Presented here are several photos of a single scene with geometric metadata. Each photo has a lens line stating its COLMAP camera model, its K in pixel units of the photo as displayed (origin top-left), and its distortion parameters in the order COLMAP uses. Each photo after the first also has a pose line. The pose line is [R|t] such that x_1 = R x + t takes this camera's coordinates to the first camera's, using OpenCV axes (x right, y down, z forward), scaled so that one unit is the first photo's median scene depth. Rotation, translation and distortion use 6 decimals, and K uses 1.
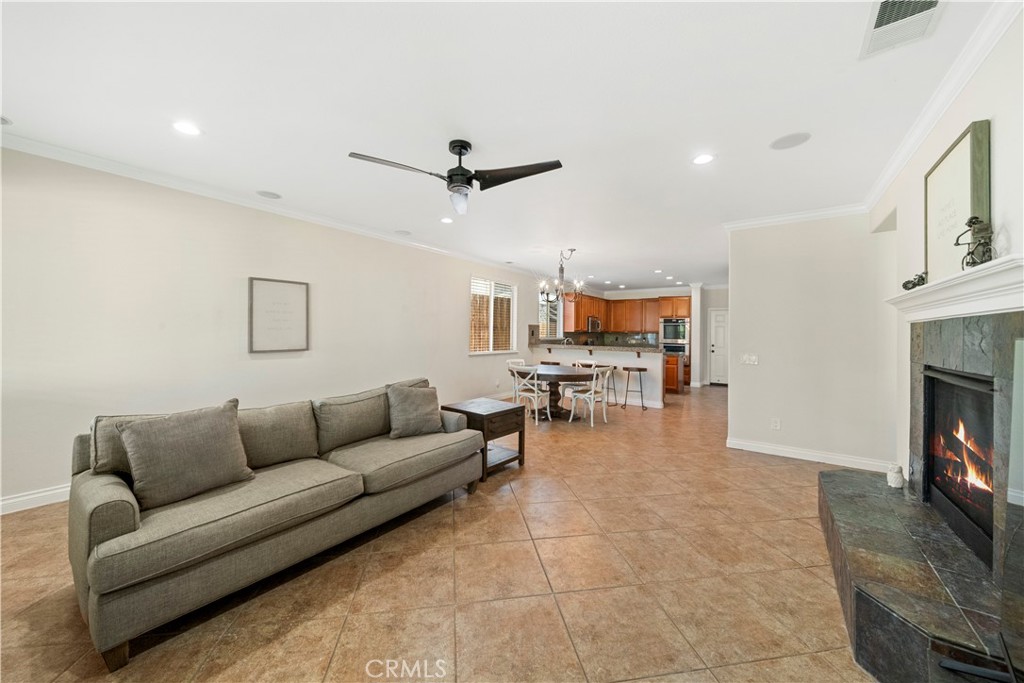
lens RADIAL K [[366.3, 0, 510.9], [0, 366.3, 330.5], [0, 0, 1]] dist [-0.000492, -0.000100]
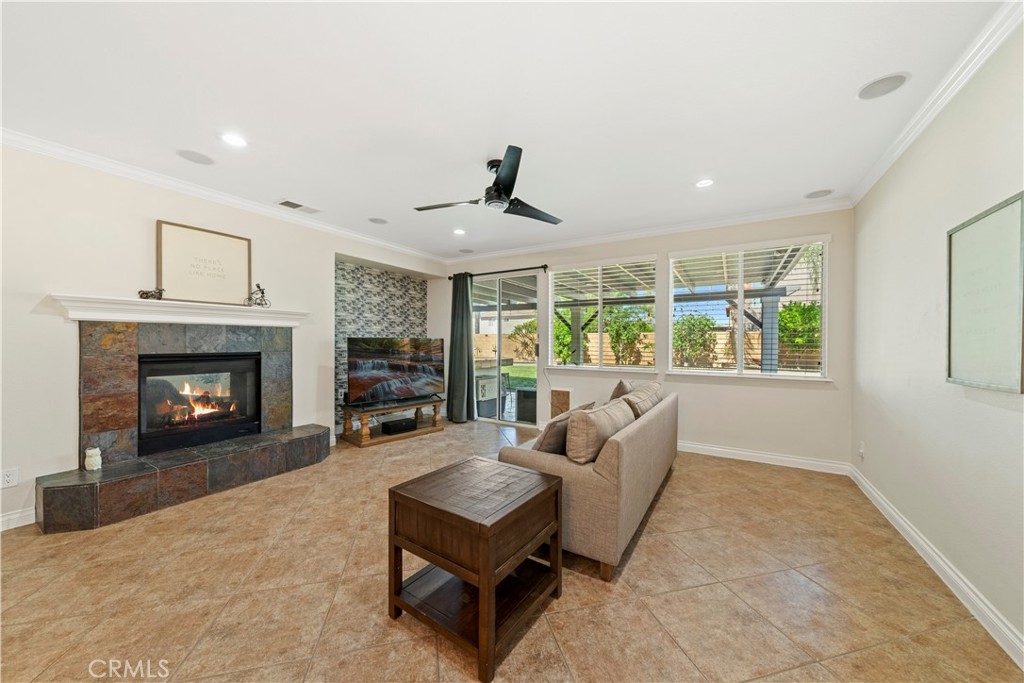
lens RADIAL K [[357.4, 0, 514.9], [0, 357.4, 344.6], [0, 0, 1]] dist [-0.001412, -0.000623]
pose [[-0.996638, -0.015834, -0.080384, -0.048059], [-0.015791, 0.999875, -0.001175, 0.012924], [0.080393, 0.000098, -0.996763, 0.867691]]
